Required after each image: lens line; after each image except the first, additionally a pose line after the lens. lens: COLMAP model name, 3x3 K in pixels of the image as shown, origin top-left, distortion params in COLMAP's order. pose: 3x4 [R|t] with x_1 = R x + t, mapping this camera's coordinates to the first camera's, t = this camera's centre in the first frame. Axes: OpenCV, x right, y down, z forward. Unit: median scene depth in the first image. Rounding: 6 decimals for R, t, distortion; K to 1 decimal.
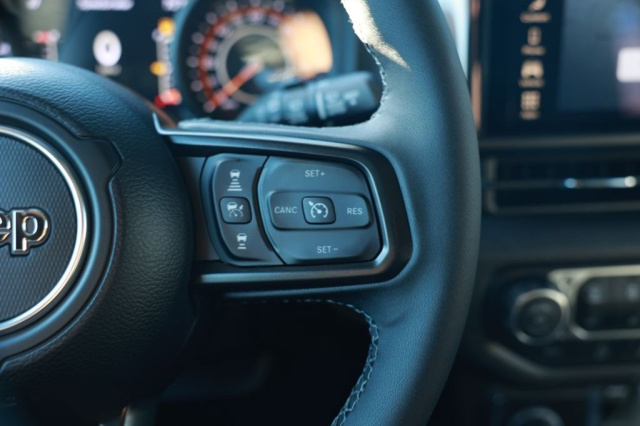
lens RADIAL K [[679.0, 0, 320.0], [0, 679.0, 213.0], [0, 0, 1]] dist [-0.012348, -0.002638]
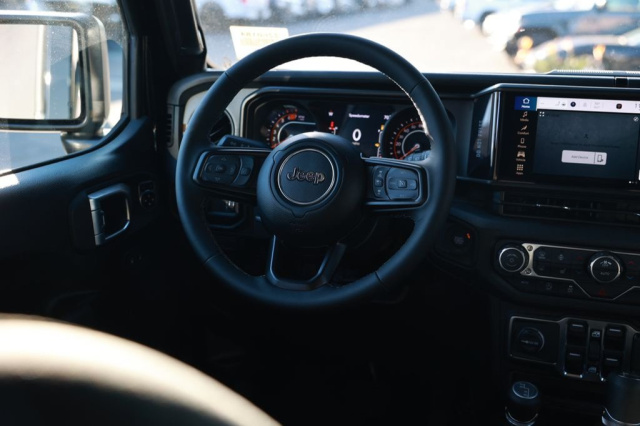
lens RADIAL K [[679.0, 0, 320.0], [0, 679.0, 213.0], [0, 0, 1]] dist [-0.012348, -0.002638]
pose [[0.919675, 0.114047, -0.375755, 0.835024], [-0.169938, 0.978241, -0.119019, 0.562305], [0.354005, 0.173314, 0.919045, -2.004330]]
